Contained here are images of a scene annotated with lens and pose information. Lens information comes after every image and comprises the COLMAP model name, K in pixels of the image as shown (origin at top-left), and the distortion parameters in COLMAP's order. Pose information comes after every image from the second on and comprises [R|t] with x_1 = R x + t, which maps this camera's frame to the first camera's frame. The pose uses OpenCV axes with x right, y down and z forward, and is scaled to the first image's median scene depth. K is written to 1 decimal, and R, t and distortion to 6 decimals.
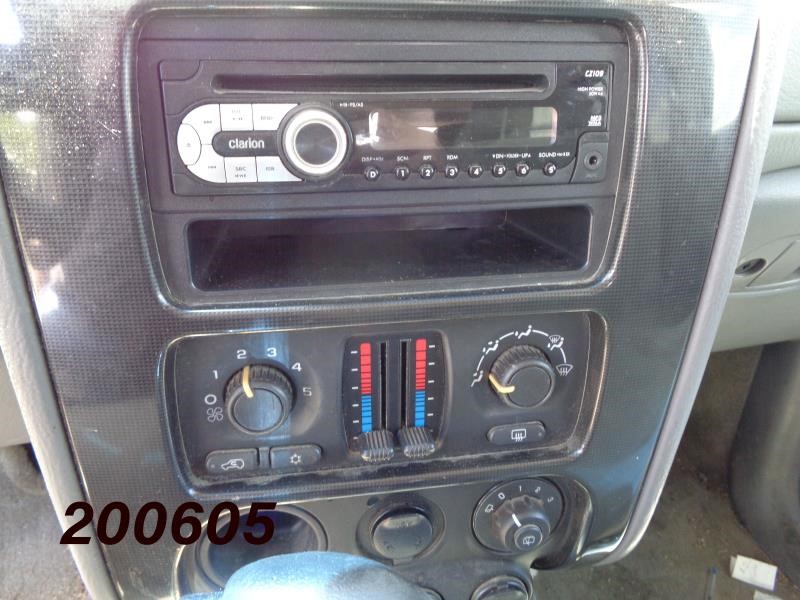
lens RADIAL K [[613.7, 0, 400.0], [0, 613.7, 298.4], [0, 0, 1]] dist [0.002850, 0.006305]
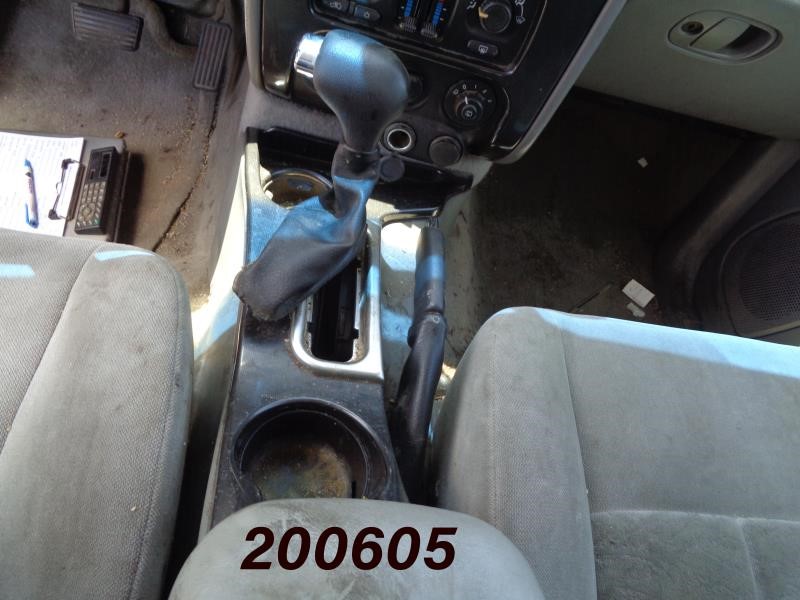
lens RADIAL K [[613.7, 0, 404.1], [0, 613.7, 302.6], [0, 0, 1]] dist [0.002850, 0.006305]
pose [[0.935447, 0.353466, 0.000287, 0.241486], [-0.324099, 0.857405, 0.399770, 0.215487], [0.141059, -0.374057, 0.916615, -1.016353]]
